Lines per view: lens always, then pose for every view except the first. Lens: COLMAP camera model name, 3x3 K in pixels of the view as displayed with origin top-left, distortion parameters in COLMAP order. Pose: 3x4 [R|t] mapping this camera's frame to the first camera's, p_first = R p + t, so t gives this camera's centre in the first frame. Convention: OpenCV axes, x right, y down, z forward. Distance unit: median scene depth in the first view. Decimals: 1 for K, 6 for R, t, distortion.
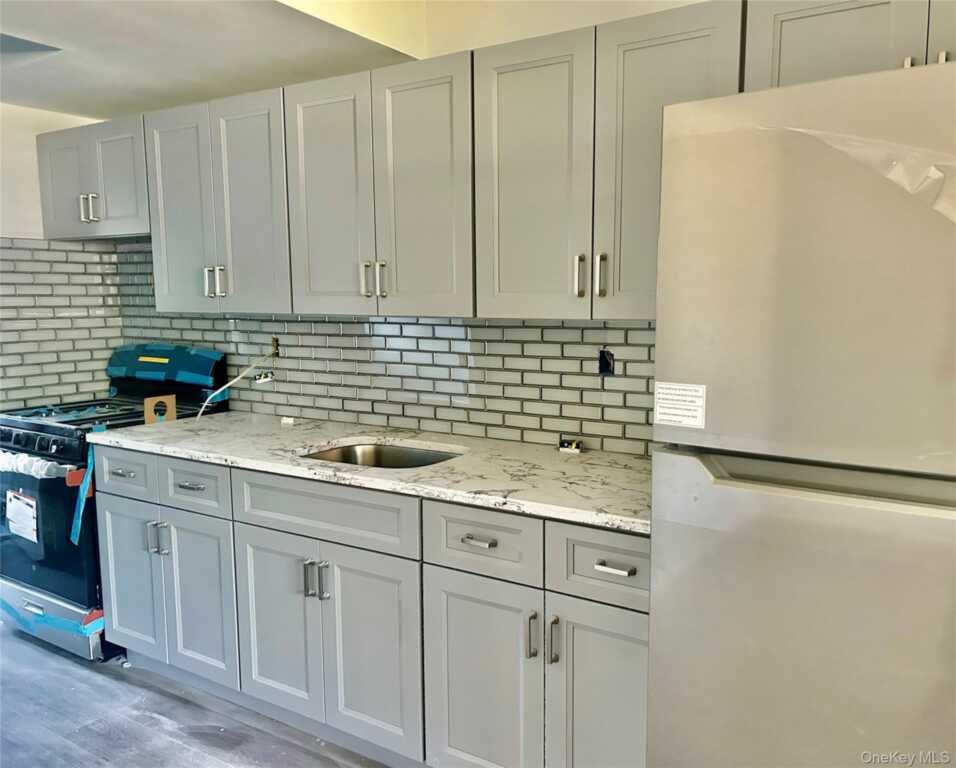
lens RADIAL K [[763.4, 0, 478.1], [0, 763.4, 389.6], [0, 0, 1]] dist [-0.007716, -0.008273]
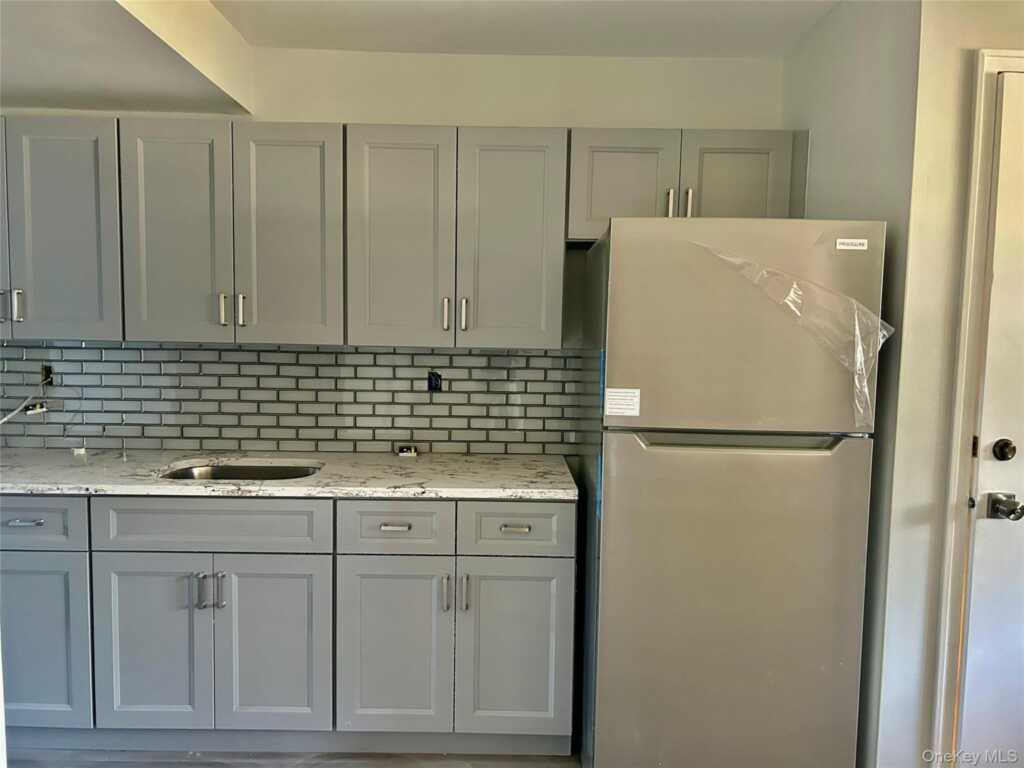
lens RADIAL K [[771.2, 0, 512.5], [0, 771.2, 380.3], [0, 0, 1]] dist [-0.042553, -0.000495]
pose [[0.844896, -0.022196, 0.534470, -0.398107], [0.044688, 0.998575, -0.029173, 0.005022], [-0.533061, 0.048532, 0.844684, -0.130934]]
